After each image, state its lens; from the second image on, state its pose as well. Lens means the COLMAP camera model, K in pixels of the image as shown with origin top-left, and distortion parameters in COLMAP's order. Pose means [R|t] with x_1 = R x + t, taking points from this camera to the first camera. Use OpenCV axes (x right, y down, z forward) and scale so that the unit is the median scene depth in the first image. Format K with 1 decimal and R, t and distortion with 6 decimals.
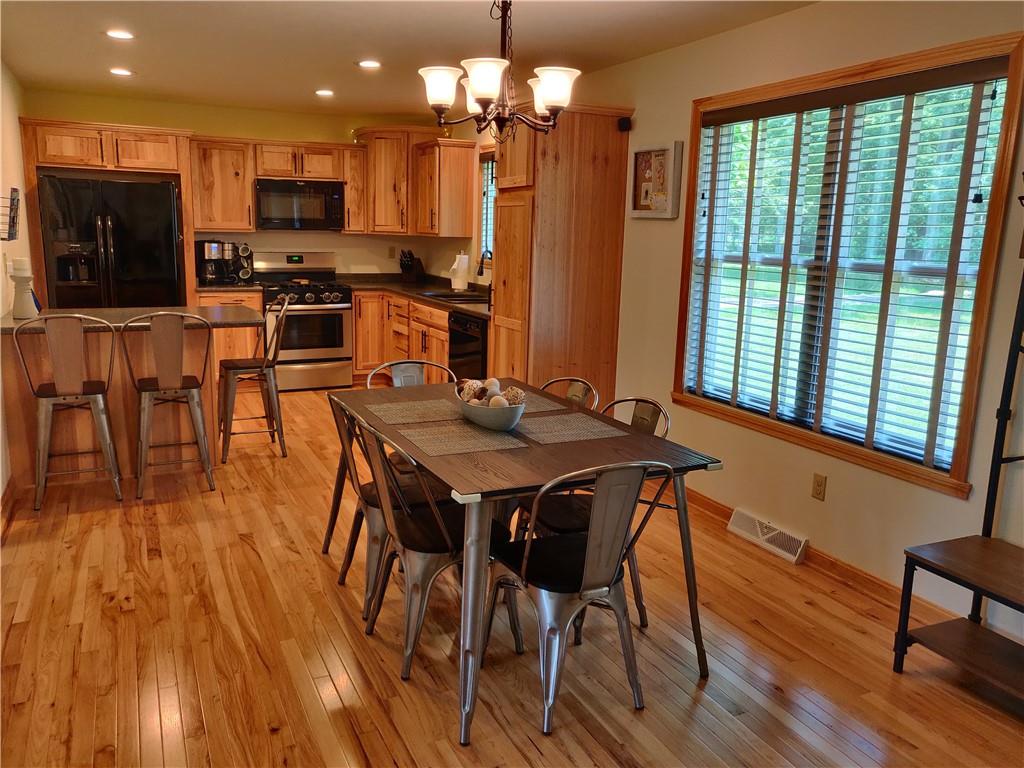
lens RADIAL K [[793.8, 0, 508.4], [0, 793.8, 383.0], [0, 0, 1]] dist [-0.030128, 0.050386]
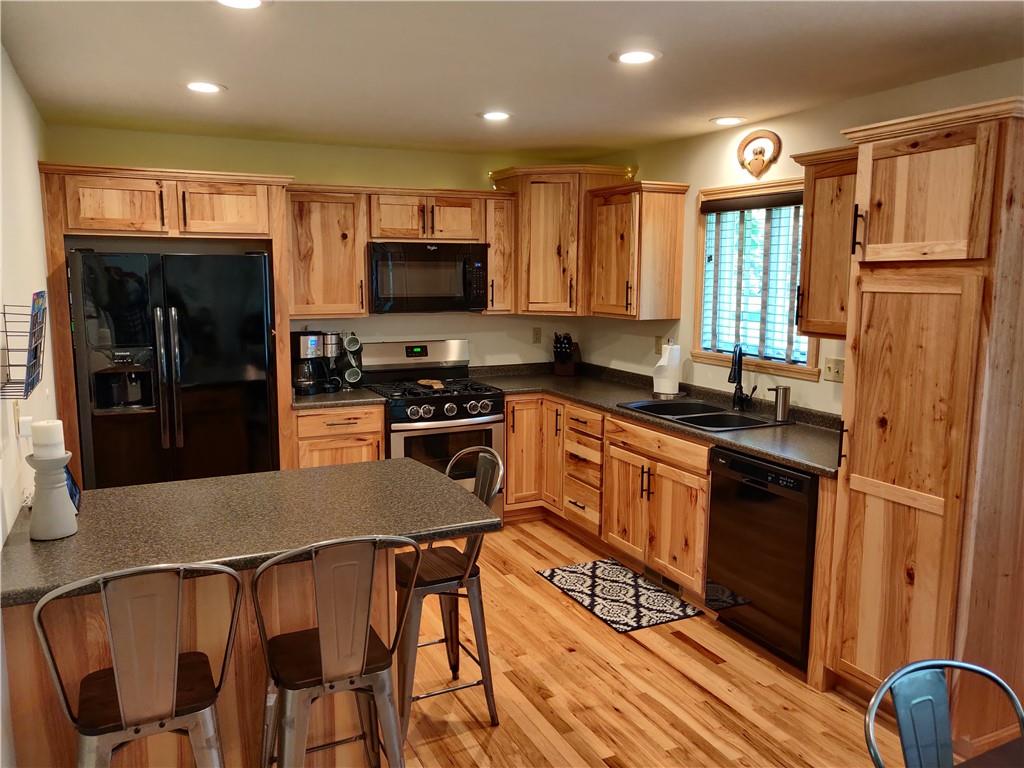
lens RADIAL K [[793.8, 0, 516.7], [0, 793.8, 383.8], [0, 0, 1]] dist [-0.030128, 0.050386]
pose [[0.999746, -0.022470, 0.001593, -0.193375], [0.022523, 0.998347, -0.052878, -0.092634], [-0.000403, 0.052901, 0.998600, 0.301635]]
